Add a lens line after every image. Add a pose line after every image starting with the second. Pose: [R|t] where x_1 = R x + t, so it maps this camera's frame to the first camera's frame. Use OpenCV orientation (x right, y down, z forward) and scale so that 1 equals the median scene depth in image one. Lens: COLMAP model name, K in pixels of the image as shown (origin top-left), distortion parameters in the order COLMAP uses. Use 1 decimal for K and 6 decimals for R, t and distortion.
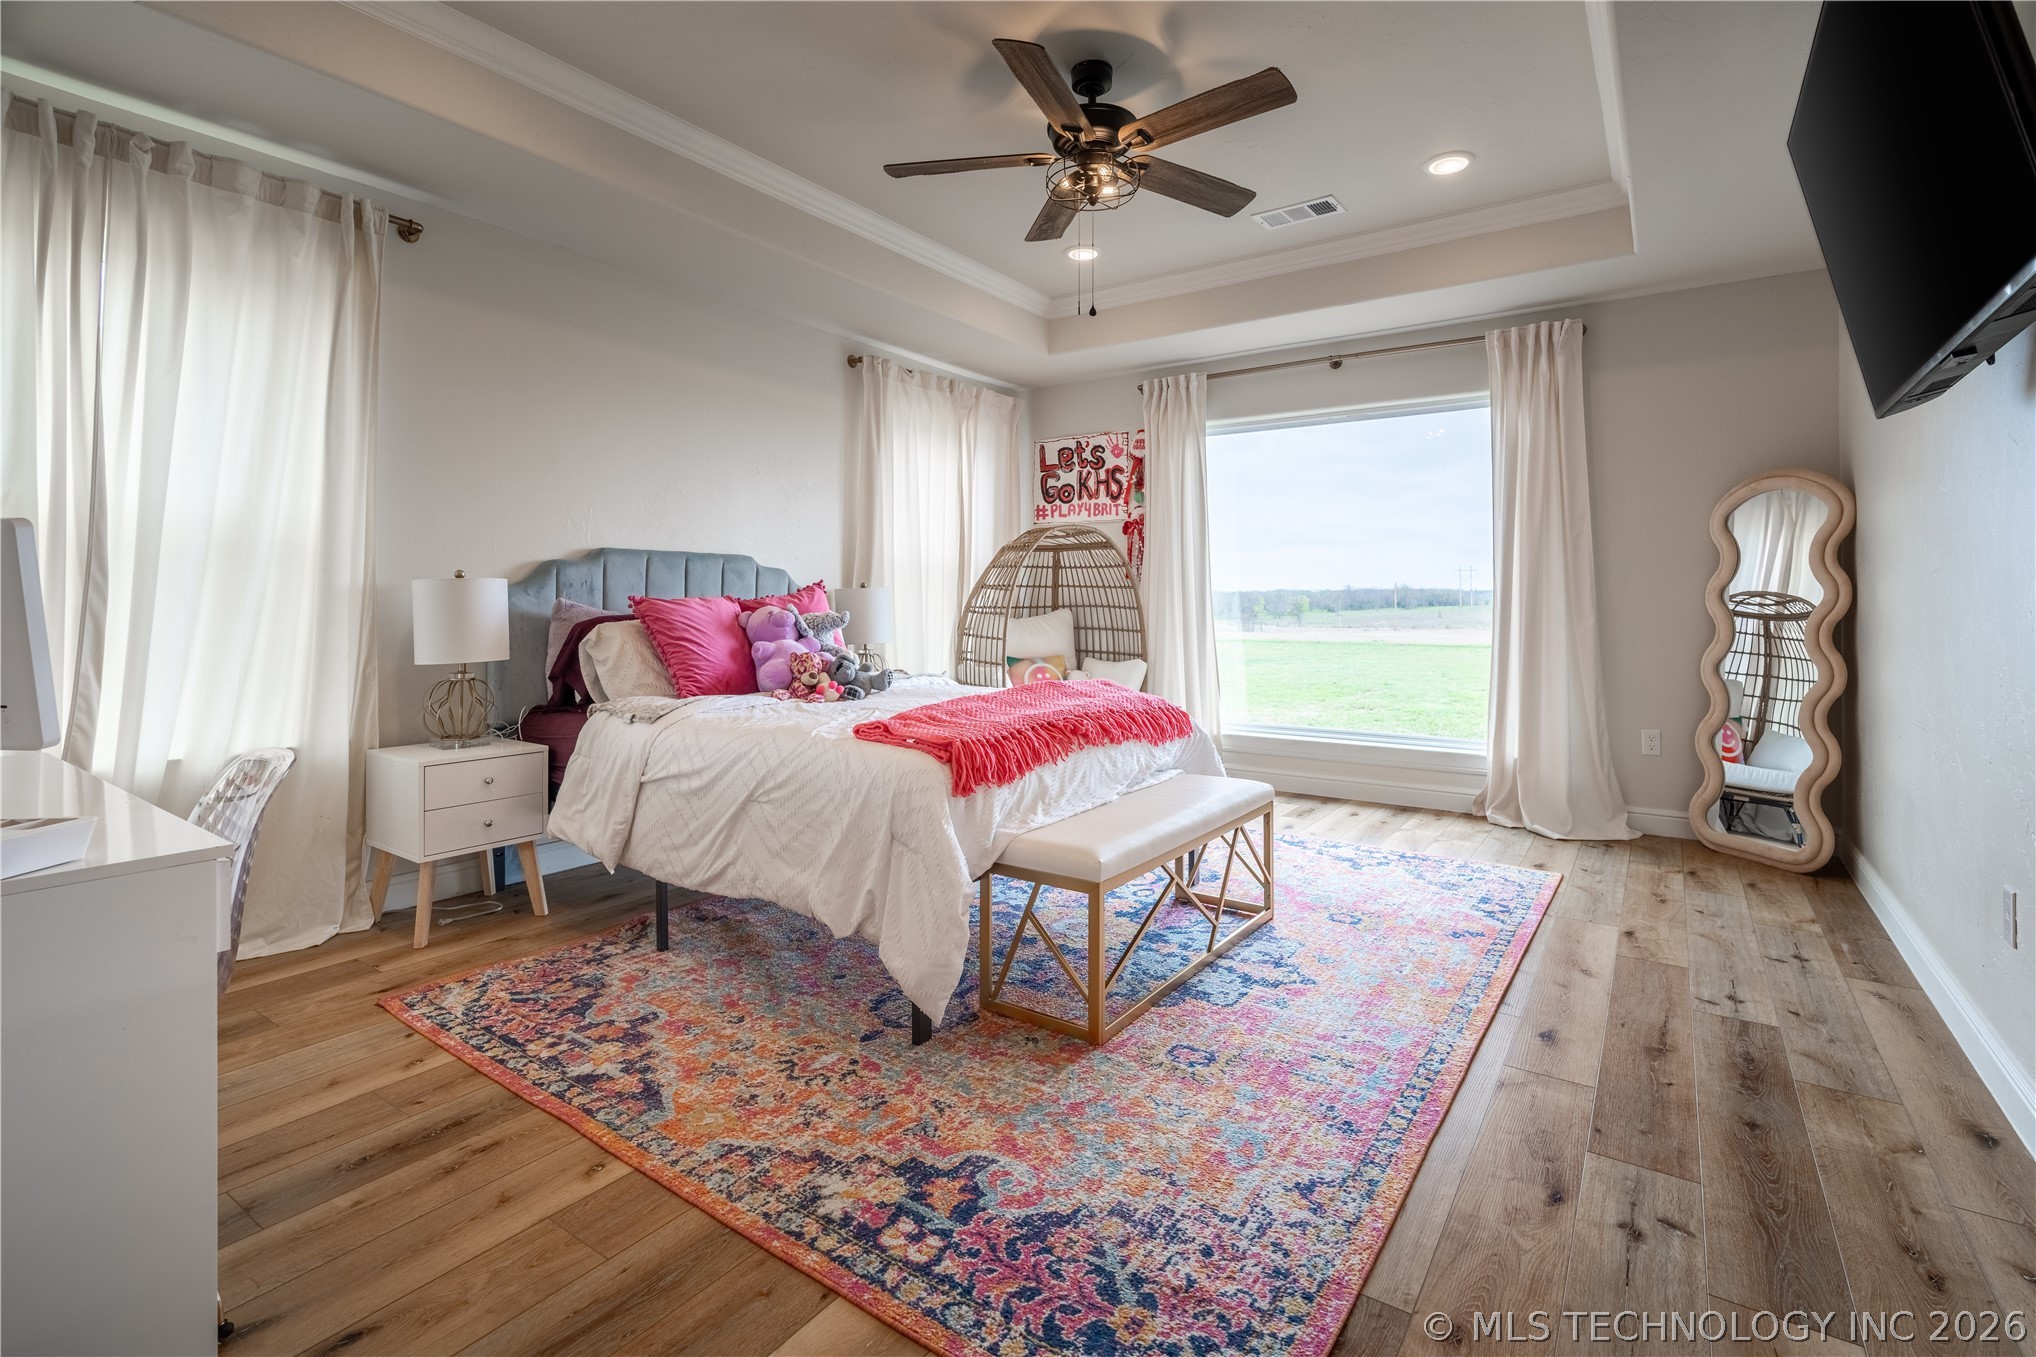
lens RADIAL K [[939.9, 0, 1023.7], [0, 939.9, 632.5], [0, 0, 1]] dist [-0.010595, 0.005450]
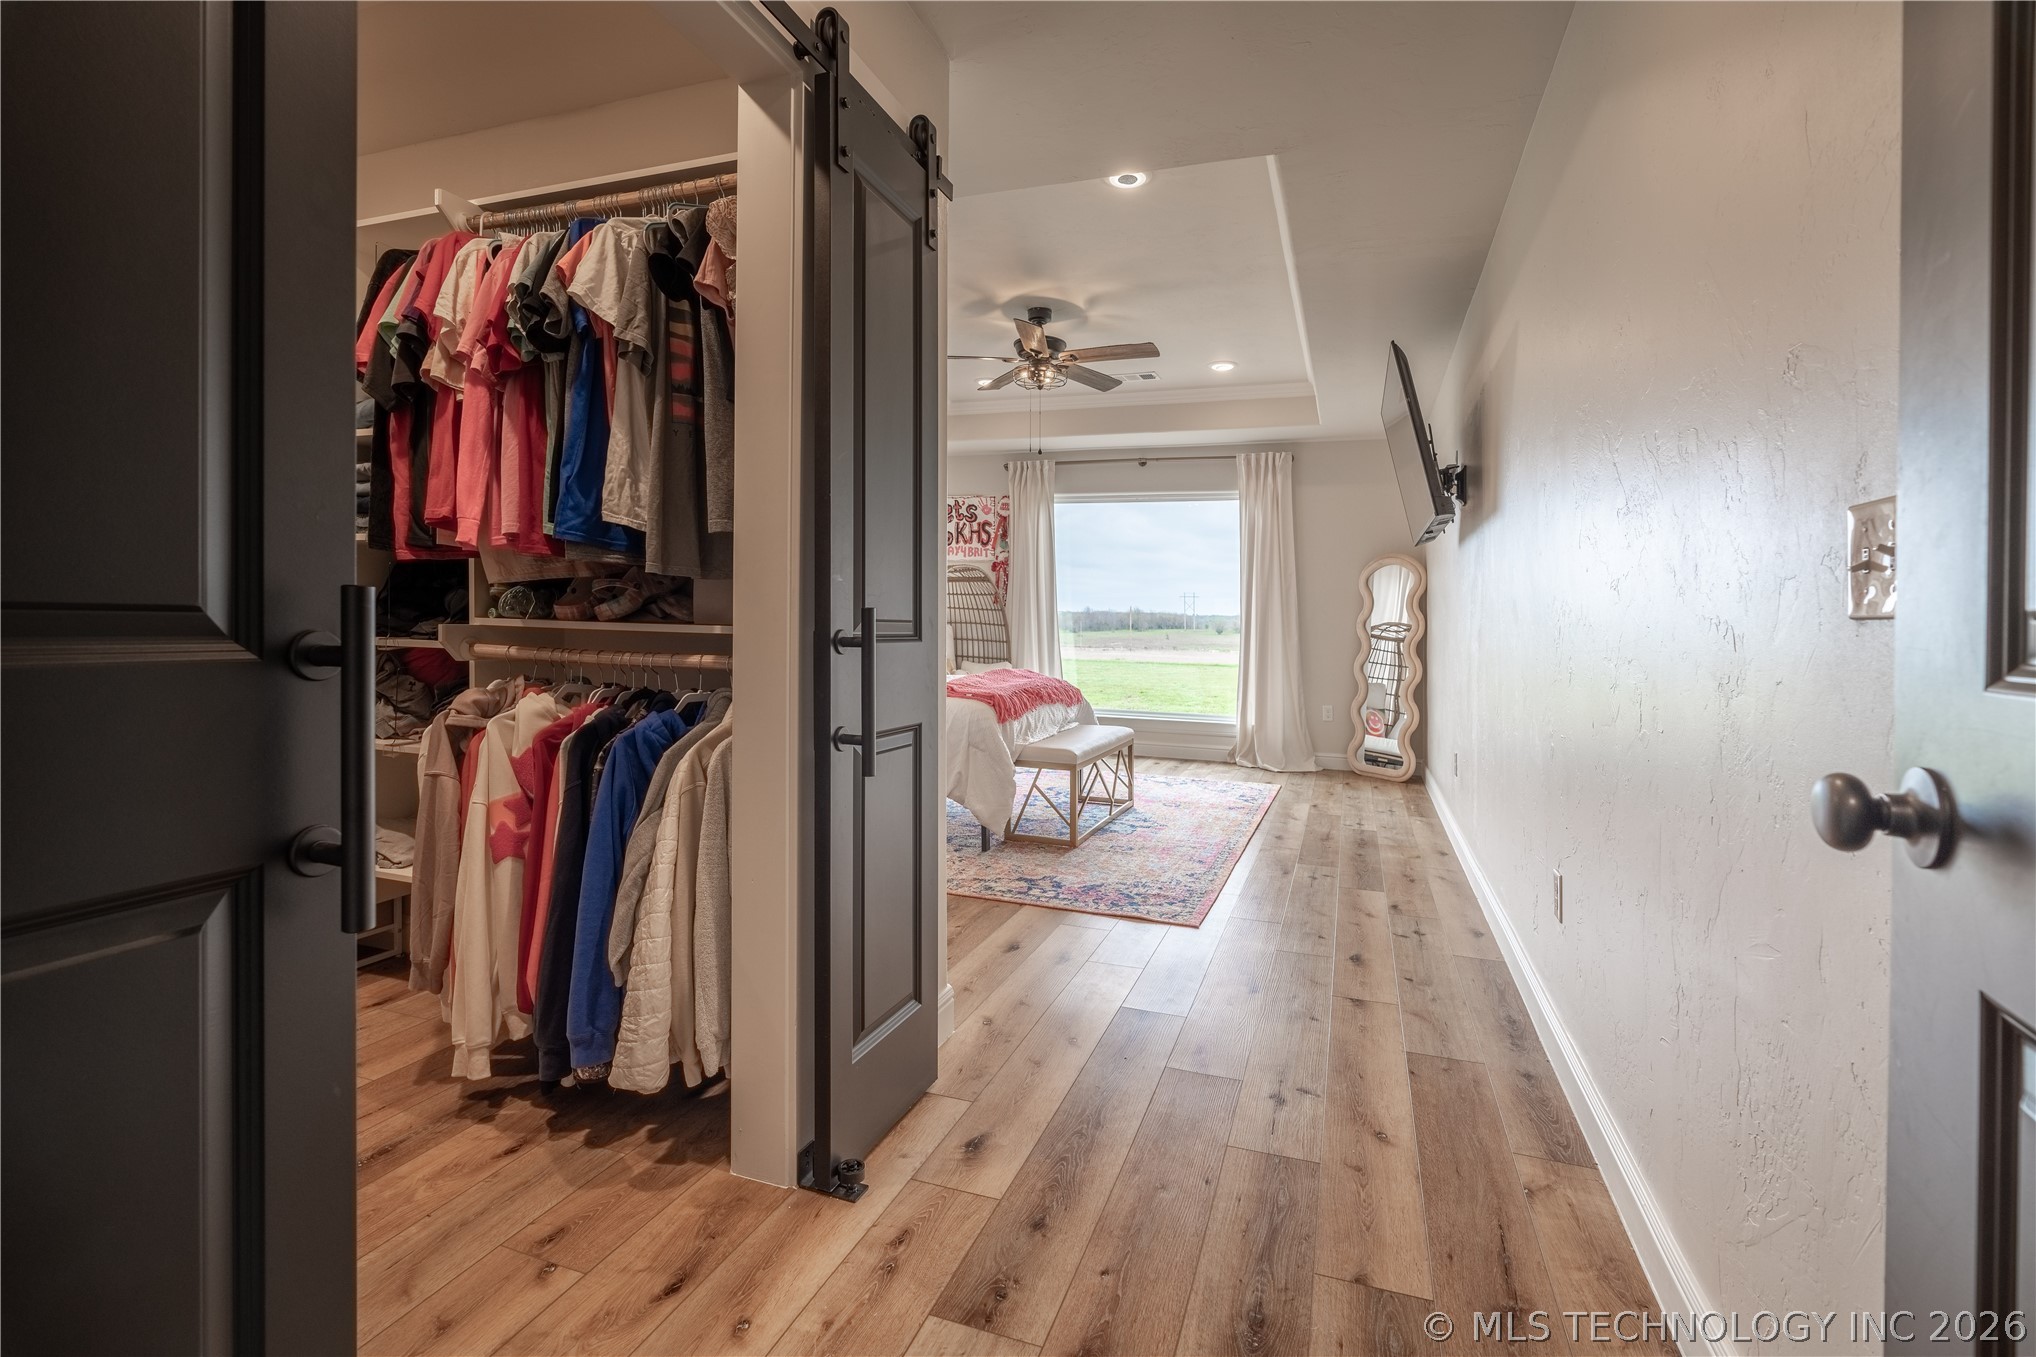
lens RADIAL K [[942.0, 0, 1028.4], [0, 942.0, 614.4], [0, 0, 1]] dist [-0.013914, 0.004711]
pose [[0.962705, 0.024712, 0.269423, -0.272700], [-0.014661, 0.999122, -0.039255, 0.015446], [-0.270157, 0.033841, 0.962221, -0.433213]]
